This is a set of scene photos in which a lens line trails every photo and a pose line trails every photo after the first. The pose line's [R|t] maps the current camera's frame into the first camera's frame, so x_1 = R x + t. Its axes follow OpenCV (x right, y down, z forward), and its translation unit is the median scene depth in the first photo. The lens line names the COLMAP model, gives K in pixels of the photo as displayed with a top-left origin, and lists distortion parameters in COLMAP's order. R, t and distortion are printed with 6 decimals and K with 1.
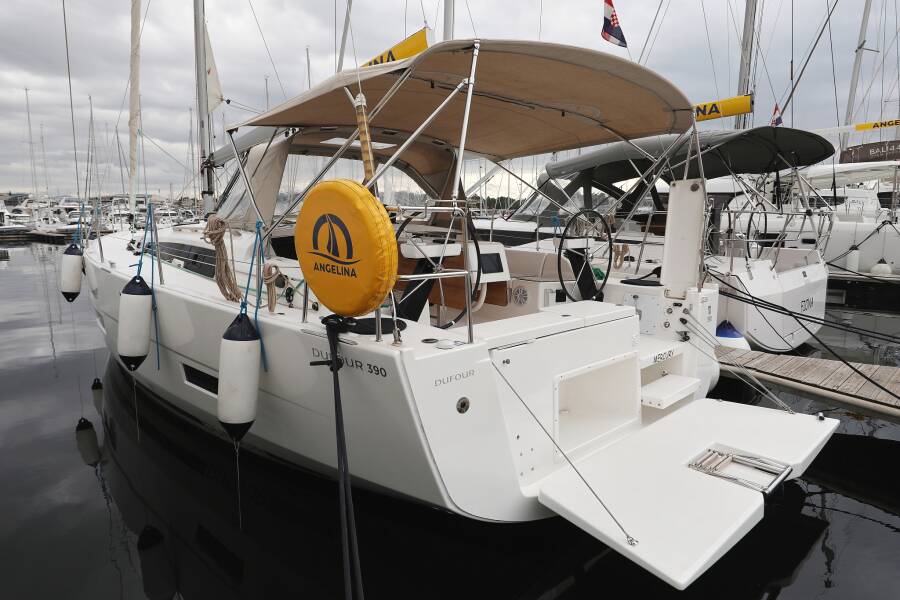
lens RADIAL K [[528.3, 0, 453.0], [0, 528.3, 291.5], [0, 0, 1]] dist [0.006327, 0.001712]
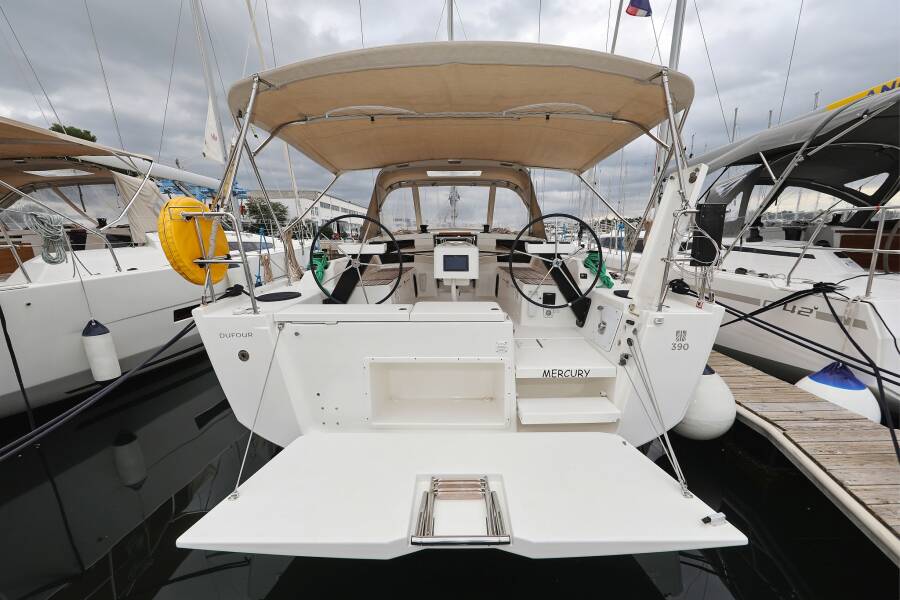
lens RADIAL K [[351.3, 0, 470.5], [0, 351.3, 313.6], [0, 0, 1]] dist [-0.002193, 0.000011]
pose [[0.733284, 0.140581, -0.665230, 0.321906], [-0.084728, 0.989658, 0.115747, -0.017587], [0.674623, -0.028512, 0.737612, 0.212801]]
